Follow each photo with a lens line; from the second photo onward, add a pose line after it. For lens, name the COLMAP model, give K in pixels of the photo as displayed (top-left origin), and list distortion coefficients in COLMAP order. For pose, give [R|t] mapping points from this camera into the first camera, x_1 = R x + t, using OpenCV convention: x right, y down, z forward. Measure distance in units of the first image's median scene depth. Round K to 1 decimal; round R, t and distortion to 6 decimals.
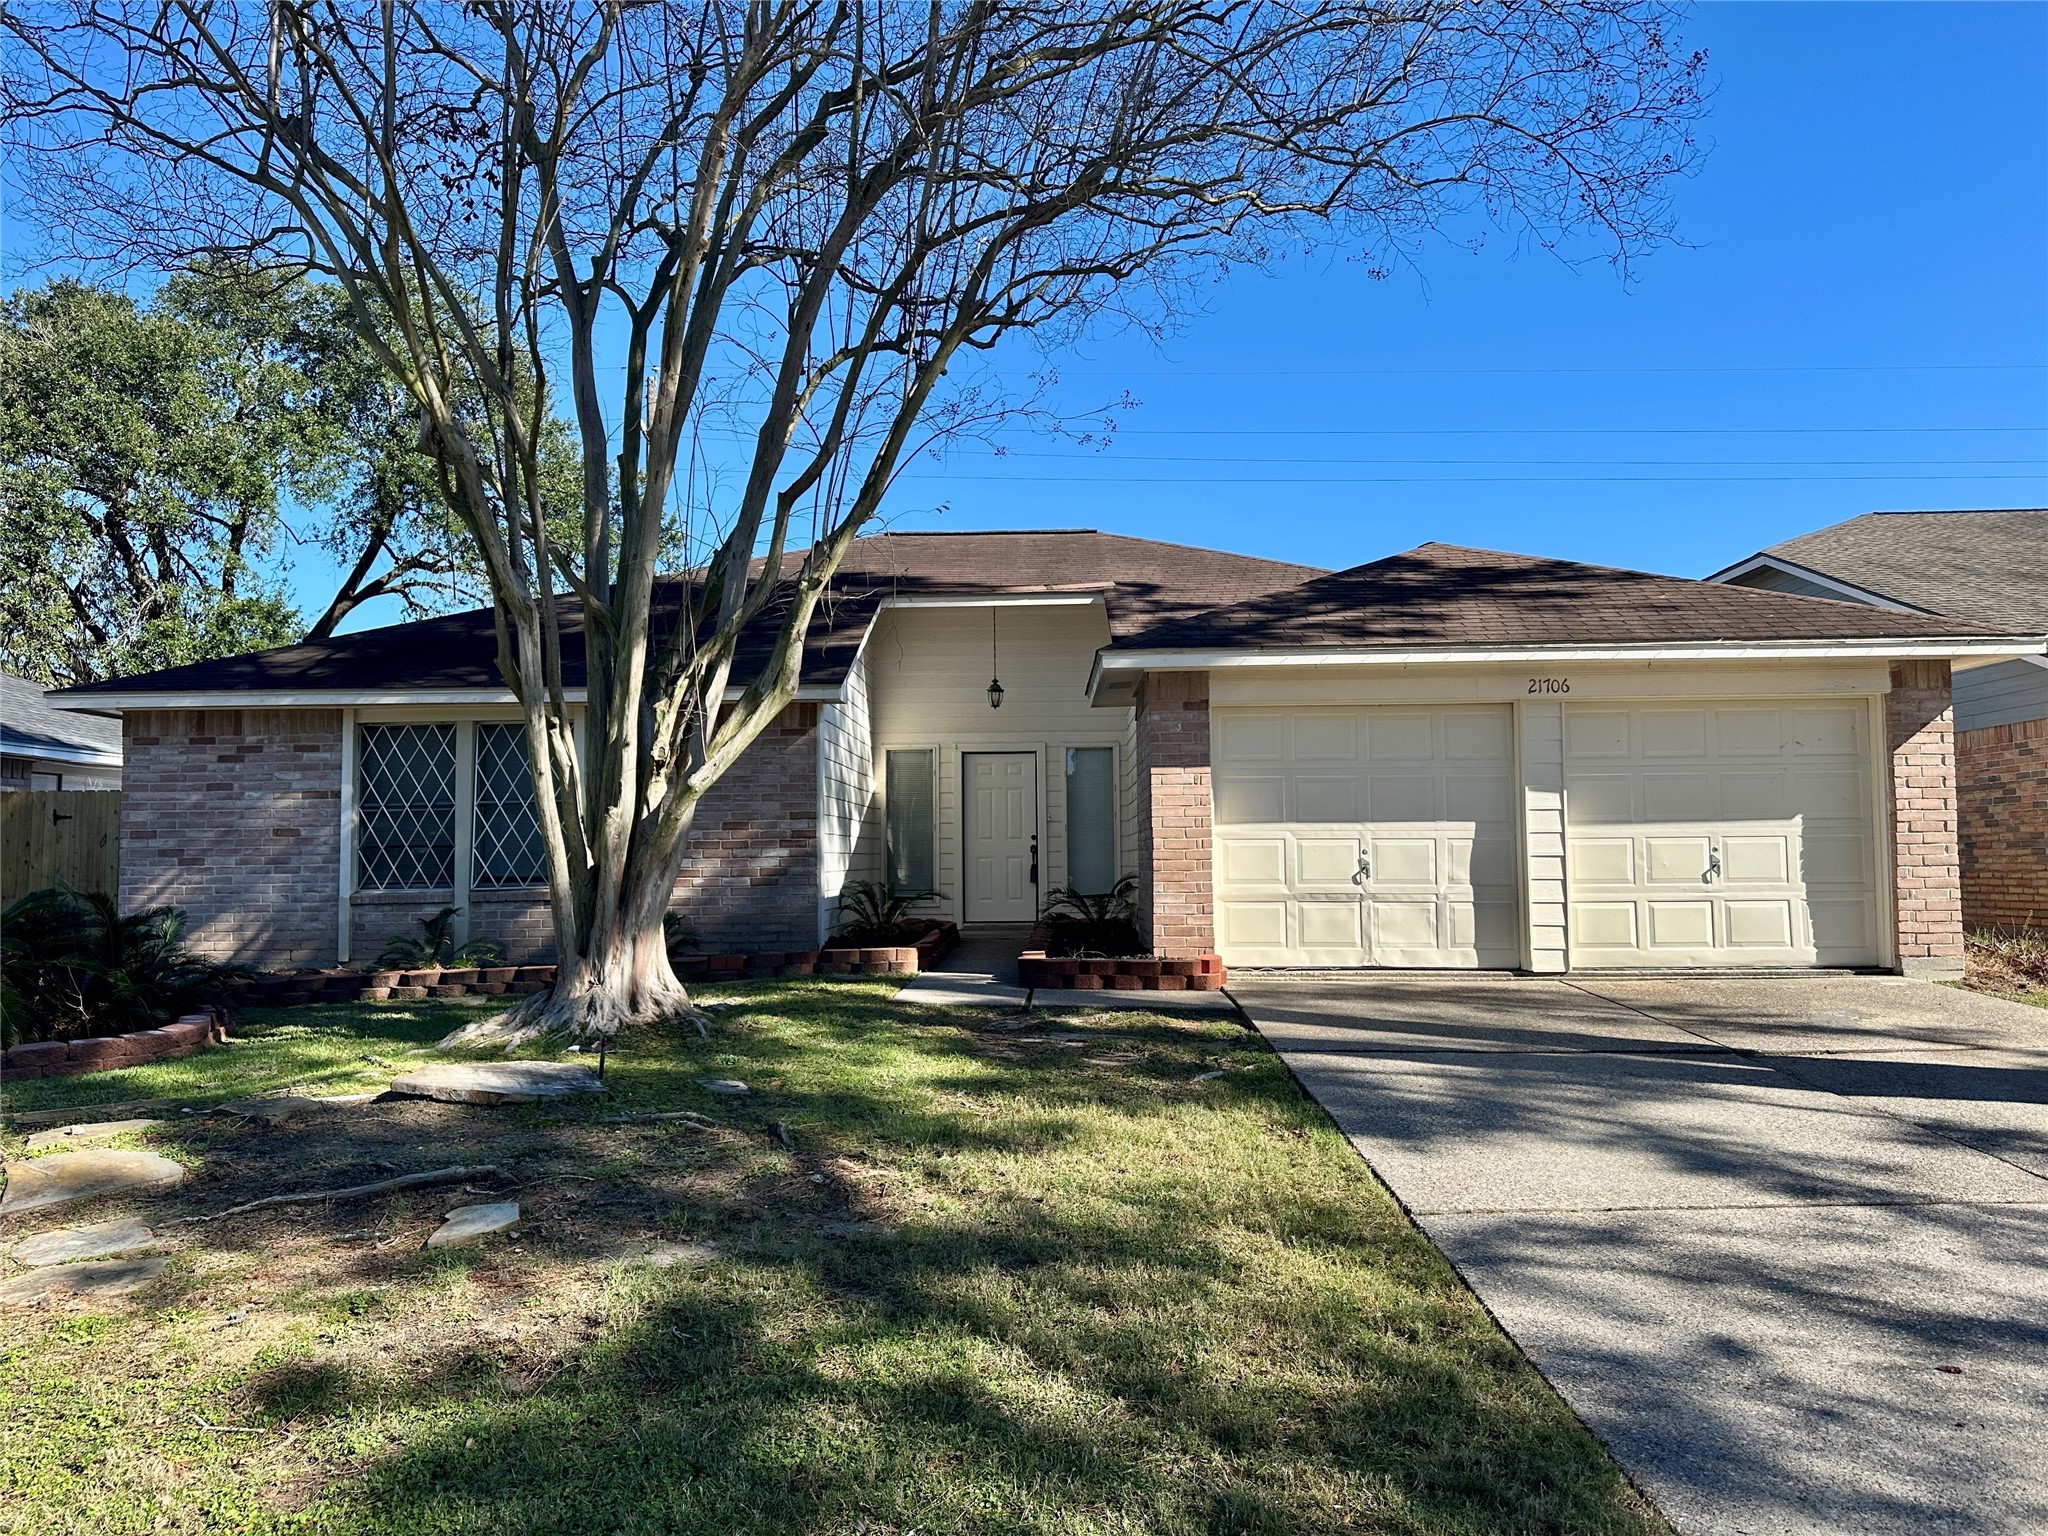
lens RADIAL K [[1436.9, 0, 1021.7], [0, 1436.9, 762.3], [0, 0, 1]] dist [0.049998, -0.059175]
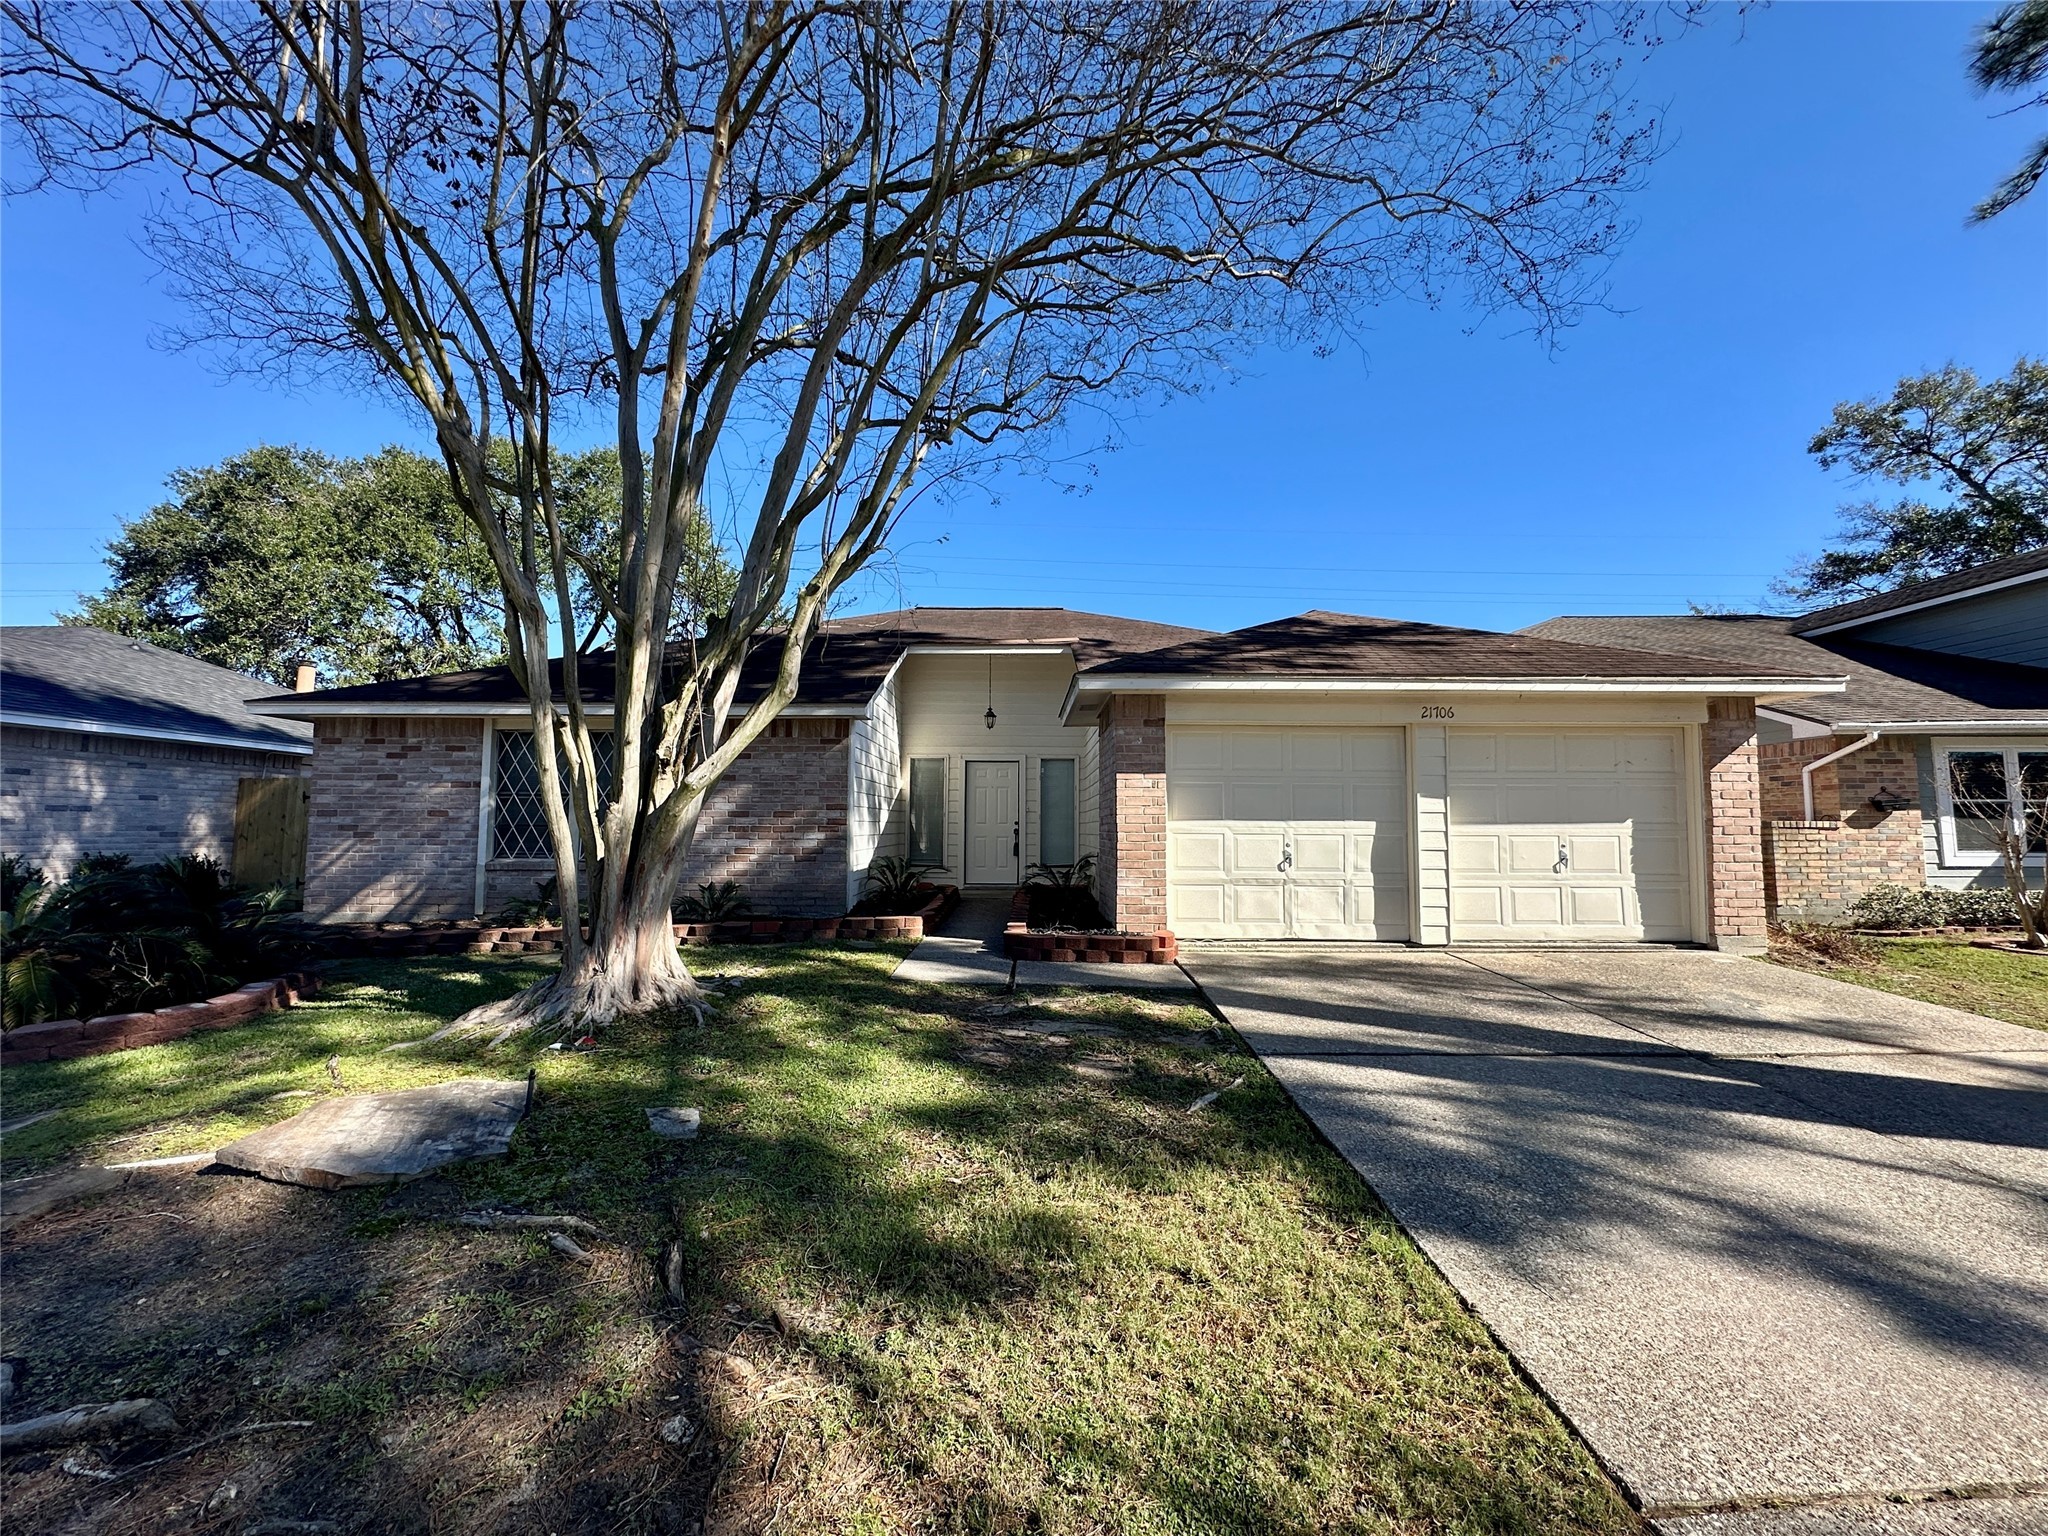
lens RADIAL K [[816.4, 0, 1023.3], [0, 816.4, 768.0], [0, 0, 1]] dist [-0.004330, -0.000184]
pose [[0.999688, 0.015826, 0.019342, -0.001734], [-0.015772, 0.999871, -0.002969, 0.002642], [-0.019386, 0.002663, 0.999809, 0.344793]]
